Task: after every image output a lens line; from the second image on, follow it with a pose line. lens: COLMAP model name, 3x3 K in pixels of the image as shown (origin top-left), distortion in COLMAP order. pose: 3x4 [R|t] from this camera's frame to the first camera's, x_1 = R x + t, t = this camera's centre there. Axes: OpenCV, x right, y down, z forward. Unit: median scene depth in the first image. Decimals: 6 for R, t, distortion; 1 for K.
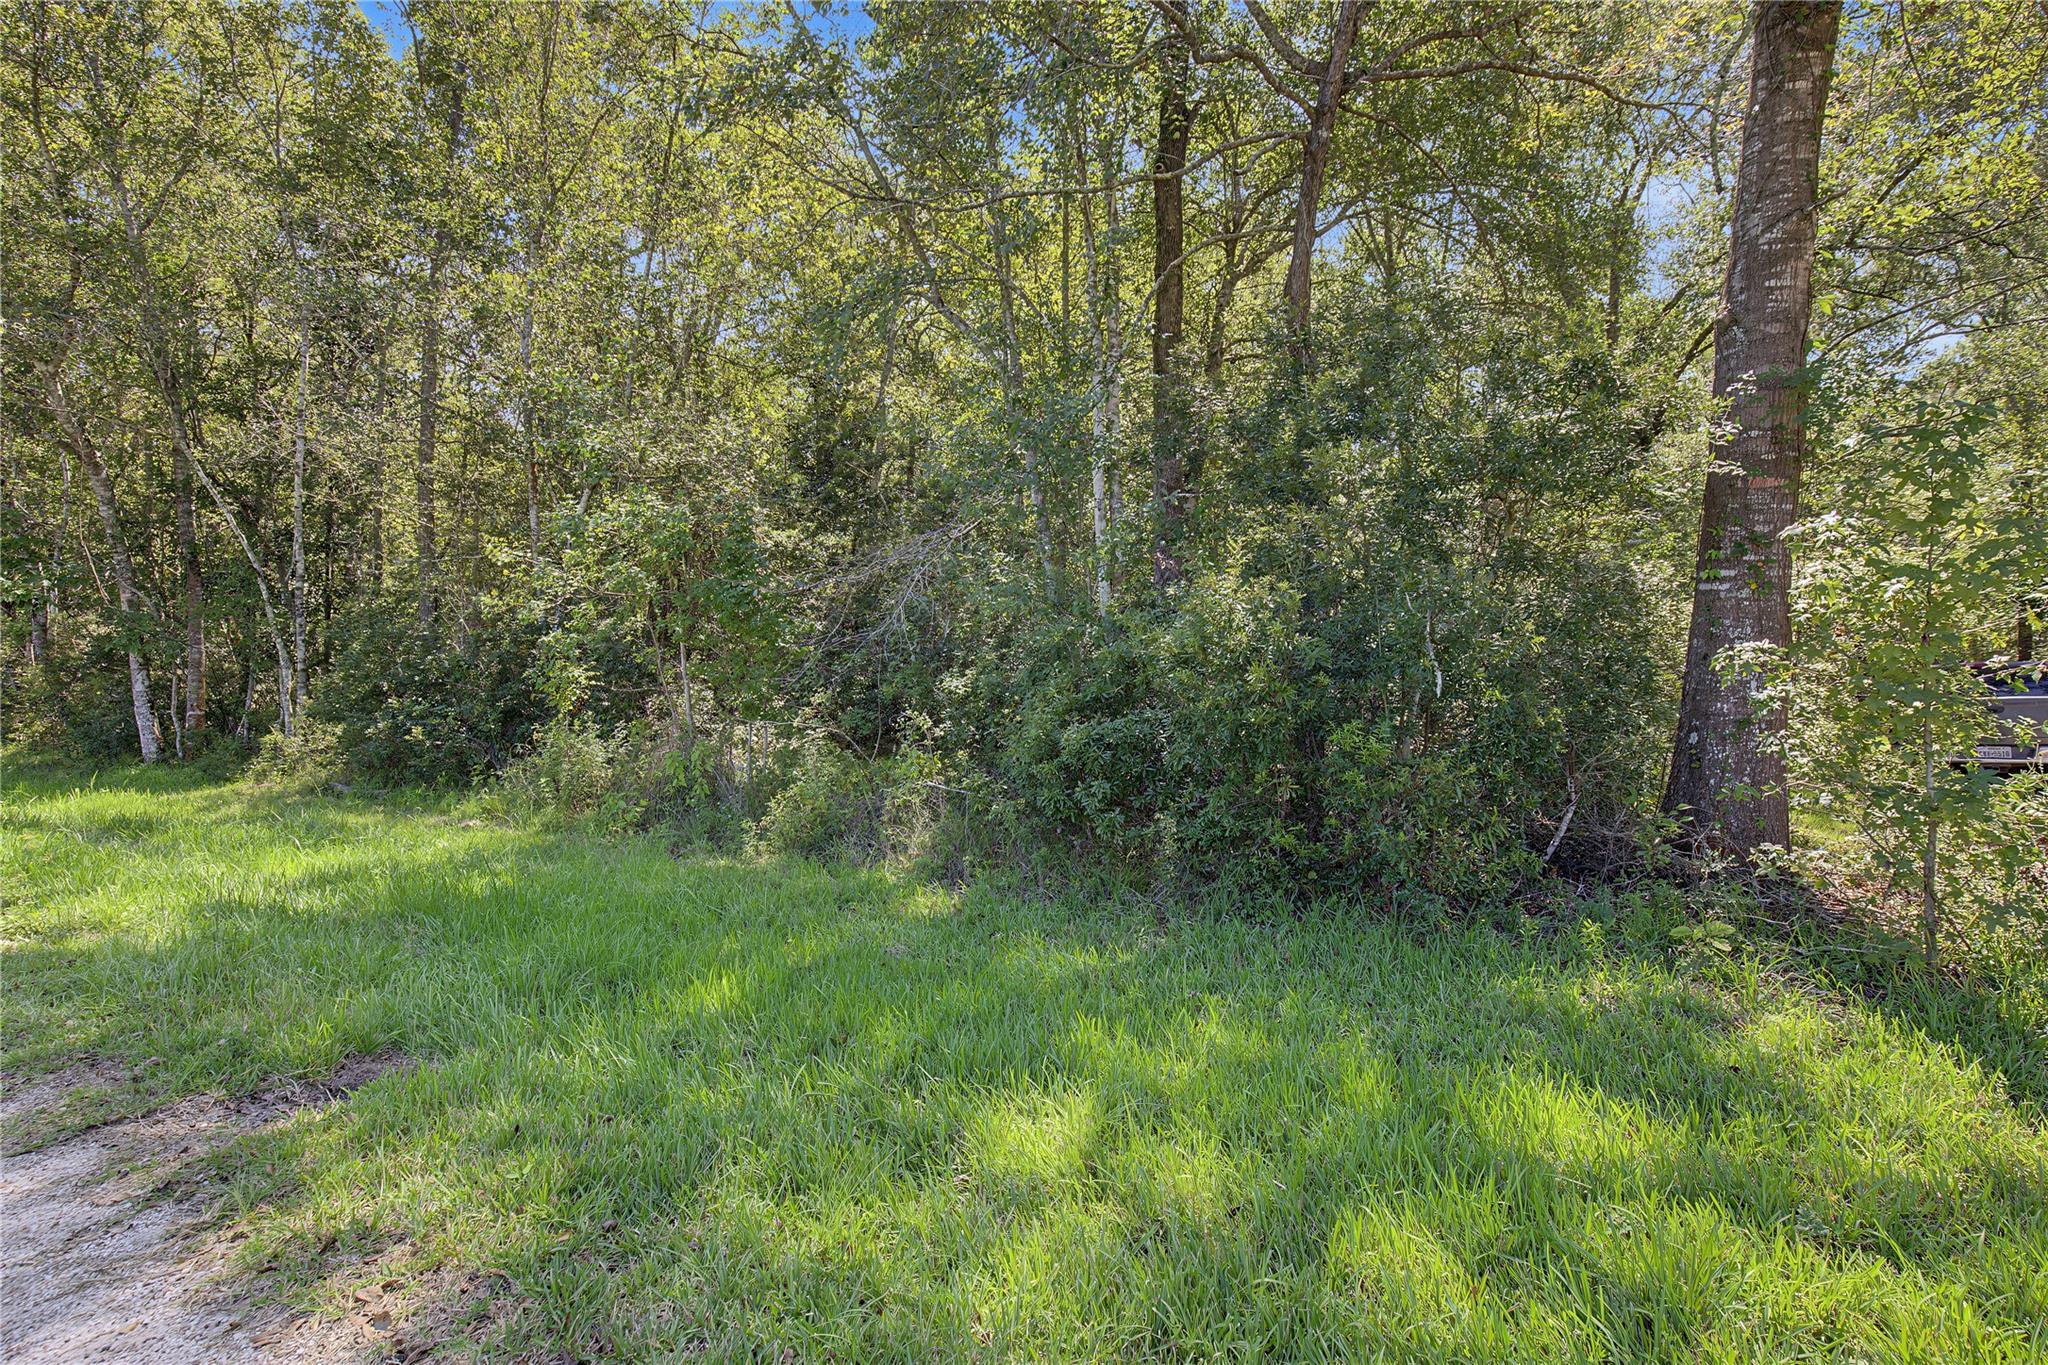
lens RADIAL K [[931.2, 0, 1020.0], [0, 931.2, 666.3], [0, 0, 1]] dist [-0.001748, 0.001305]
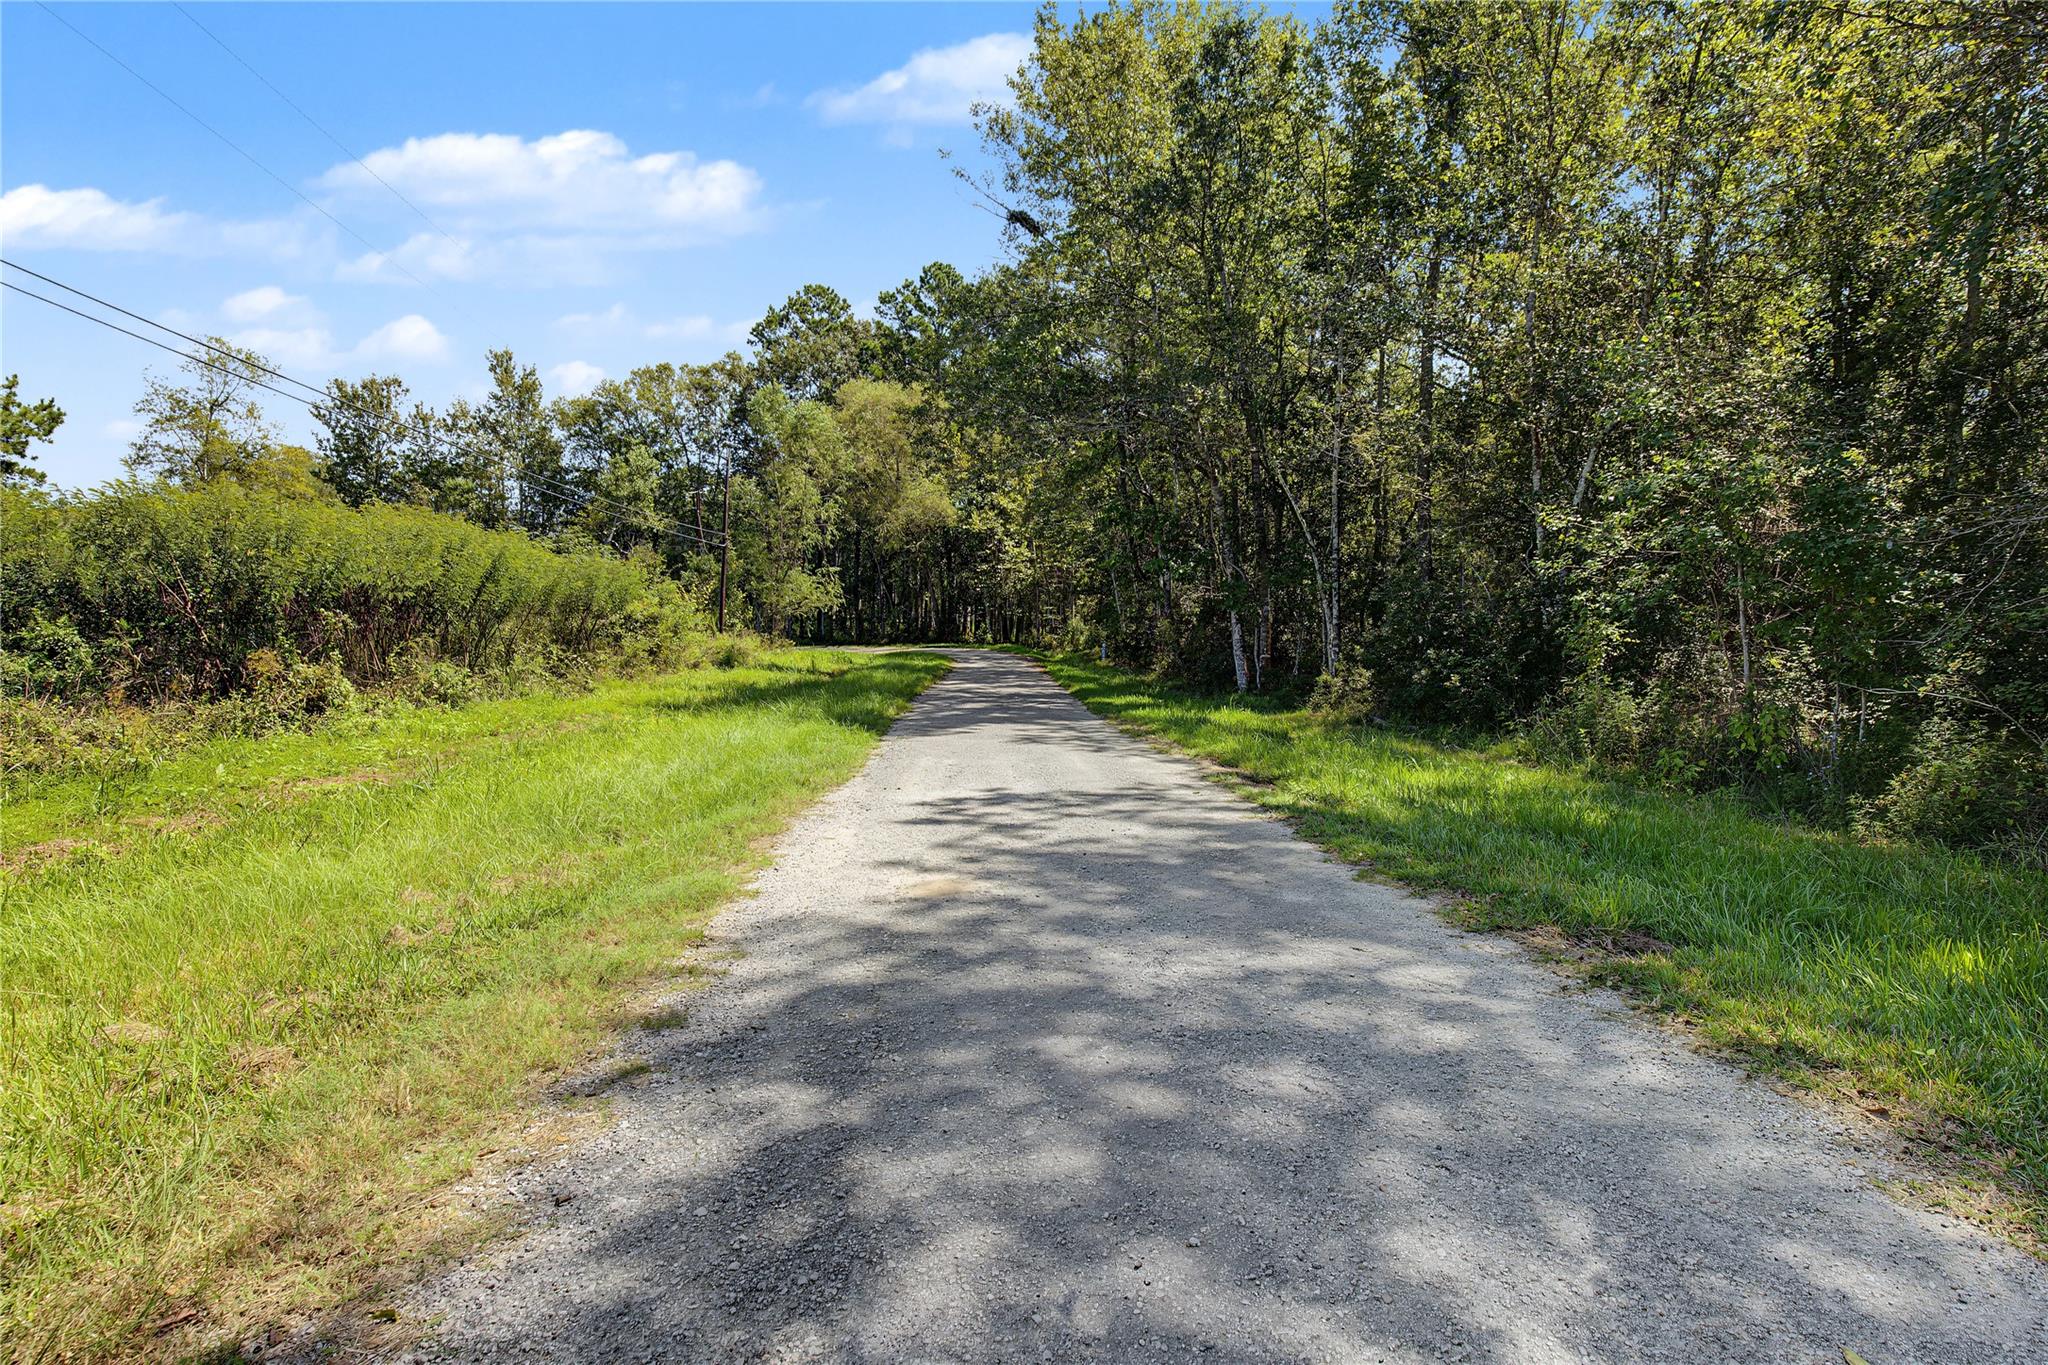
lens RADIAL K [[931.2, 0, 1047.0], [0, 931.2, 640.6], [0, 0, 1]] dist [-0.001748, 0.001305]
pose [[0.634783, 0.019203, -0.772452, -0.085299], [-0.002276, 0.999733, 0.022983, -0.004702], [0.772687, -0.012832, 0.634658, -0.166452]]
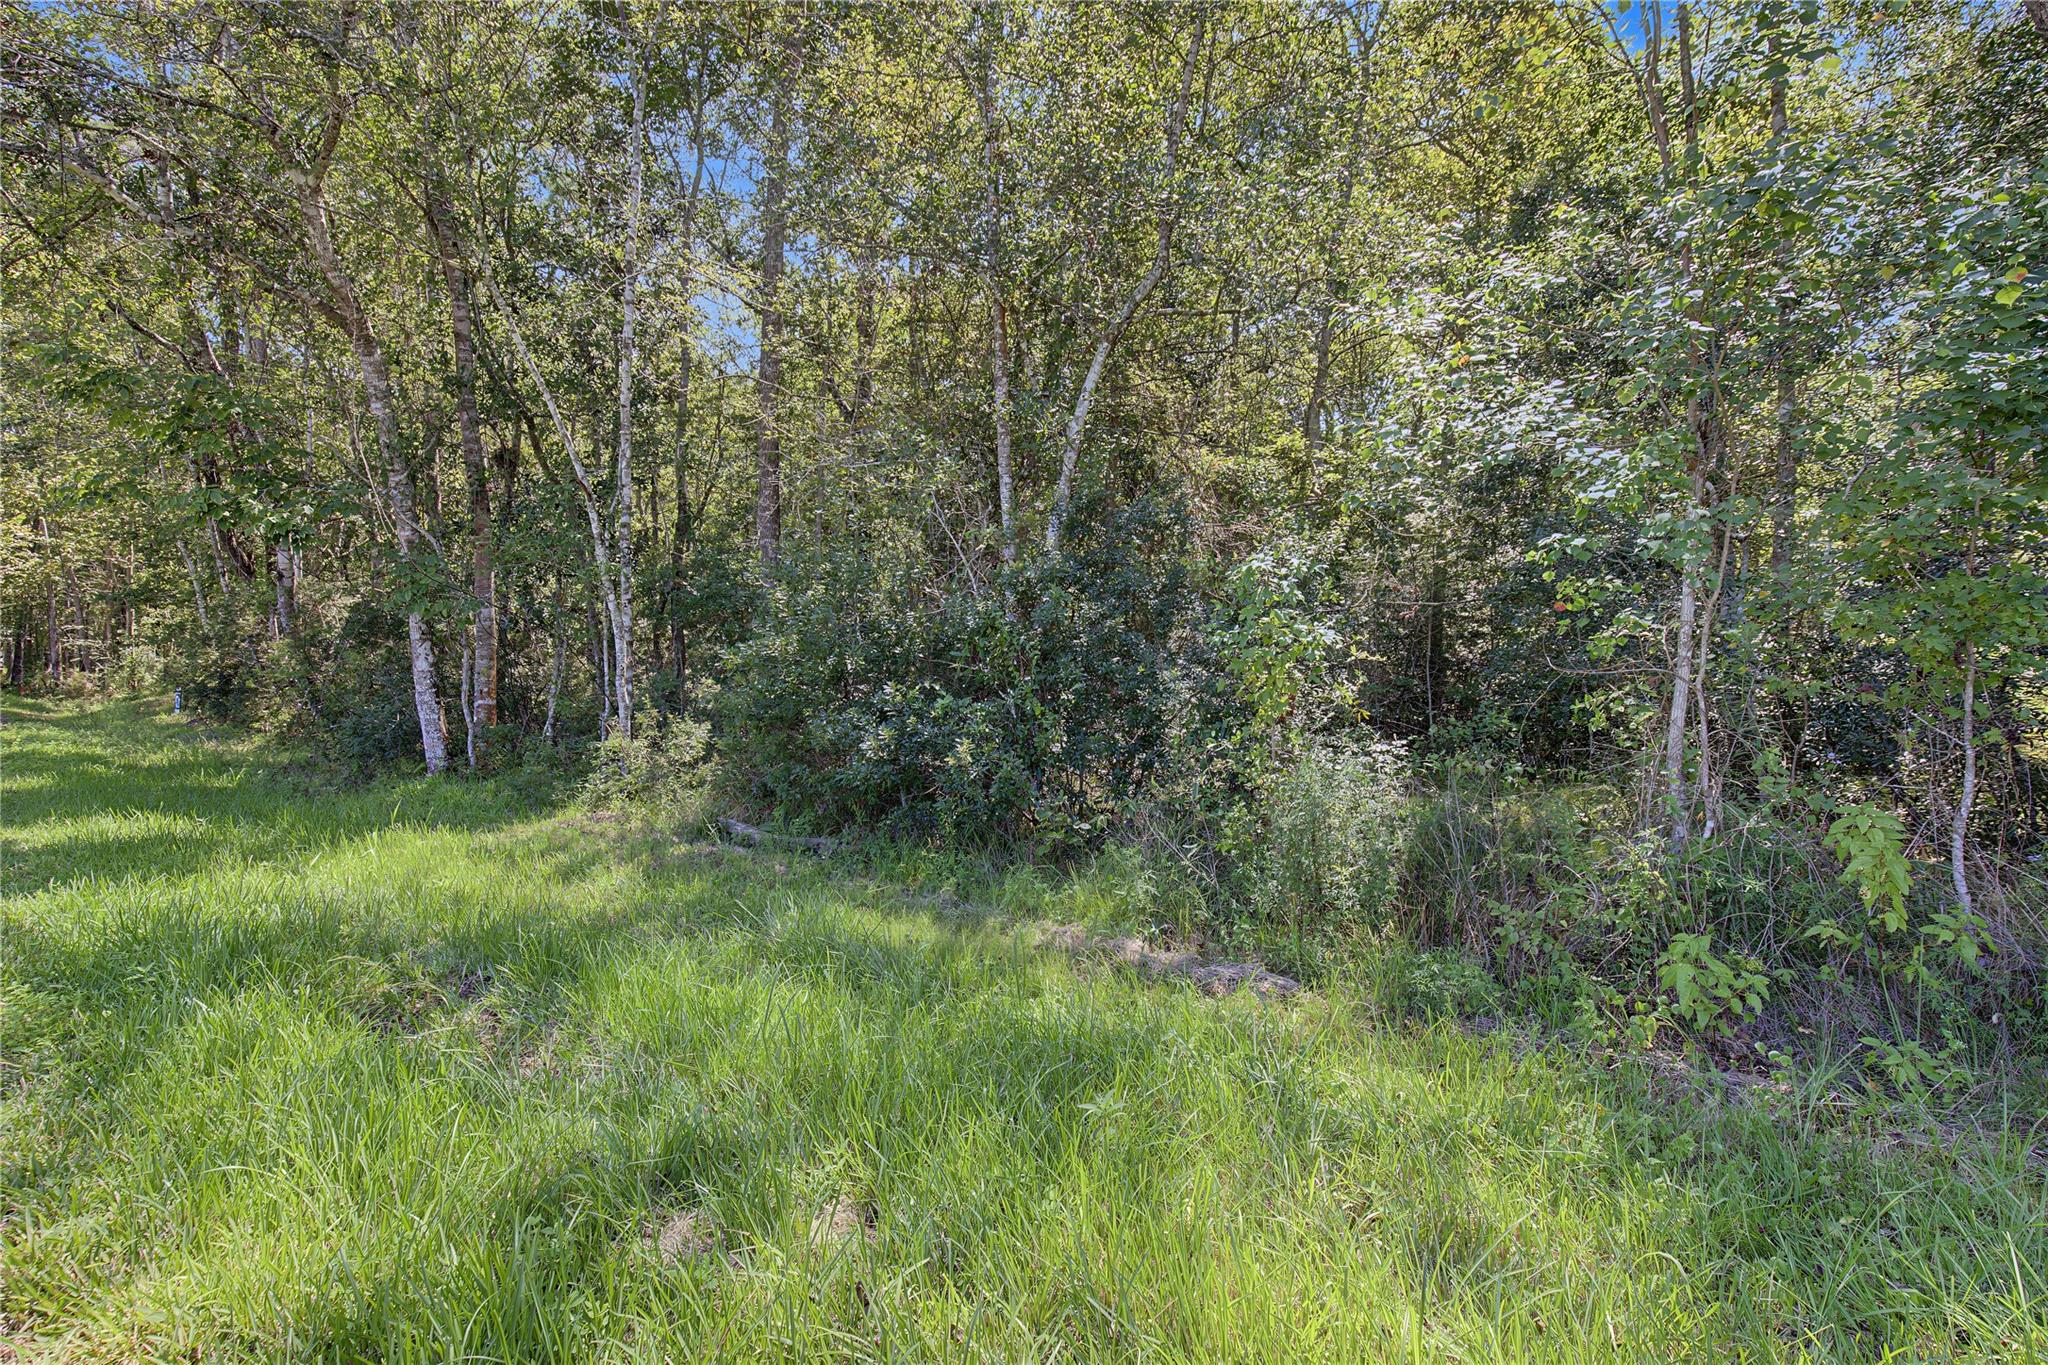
lens RADIAL K [[931.2, 0, 1030.3], [0, 931.2, 685.0], [0, 0, 1]] dist [-0.001748, 0.001305]
pose [[0.992223, 0.012221, -0.123874, -0.654784], [-0.009091, 0.999626, 0.025800, 0.024567], [0.124143, -0.024473, 0.991962, 0.582750]]
